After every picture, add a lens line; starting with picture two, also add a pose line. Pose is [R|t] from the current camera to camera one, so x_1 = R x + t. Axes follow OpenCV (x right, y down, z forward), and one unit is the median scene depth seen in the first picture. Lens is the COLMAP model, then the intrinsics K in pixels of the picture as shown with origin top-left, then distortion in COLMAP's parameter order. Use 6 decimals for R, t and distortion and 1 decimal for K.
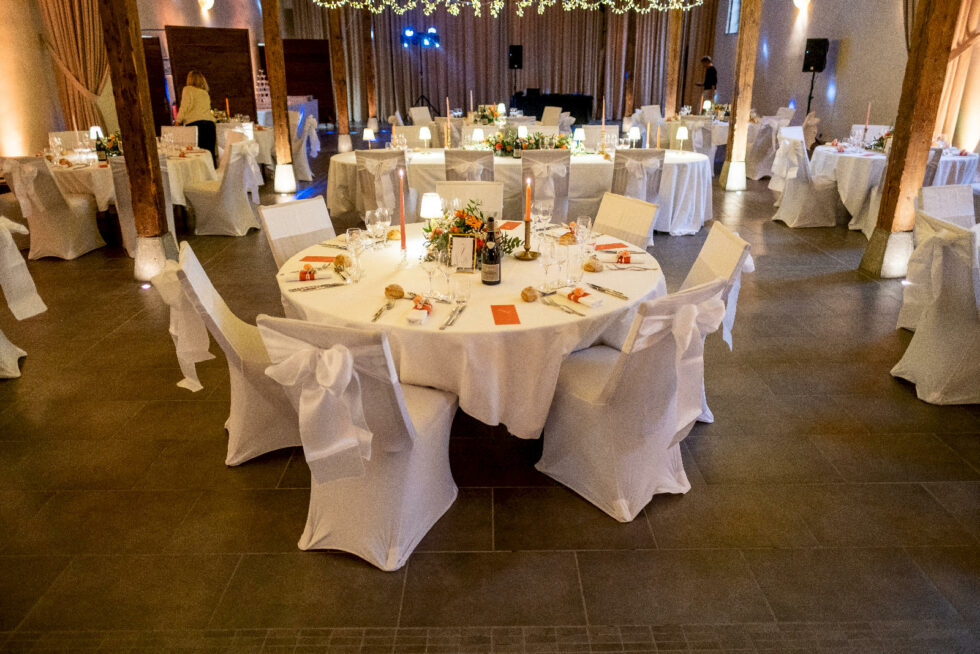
lens RADIAL K [[686.2, 0, 492.5], [0, 686.2, 321.9], [0, 0, 1]] dist [-0.002824, -0.005717]
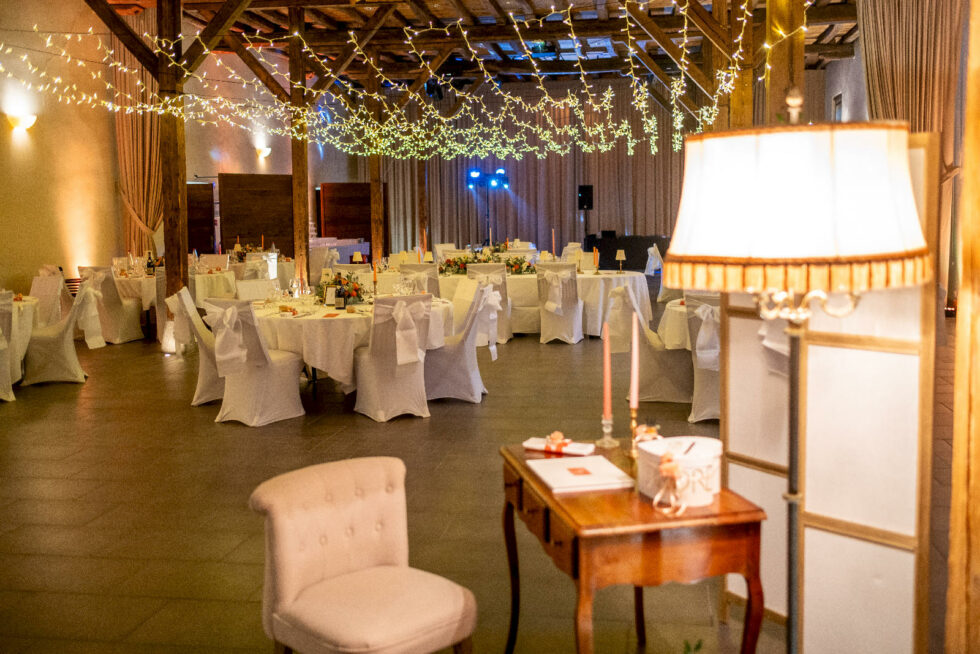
lens RADIAL K [[1018.4, 0, 485.6], [0, 1018.4, 327.7], [0, 0, 1]] dist [0.012049, 0.000000]
pose [[0.982151, 0.009255, -0.187865, 0.392723], [-0.054682, 0.969698, -0.238107, 0.271920], [0.179968, 0.244130, 0.952897, -0.659578]]
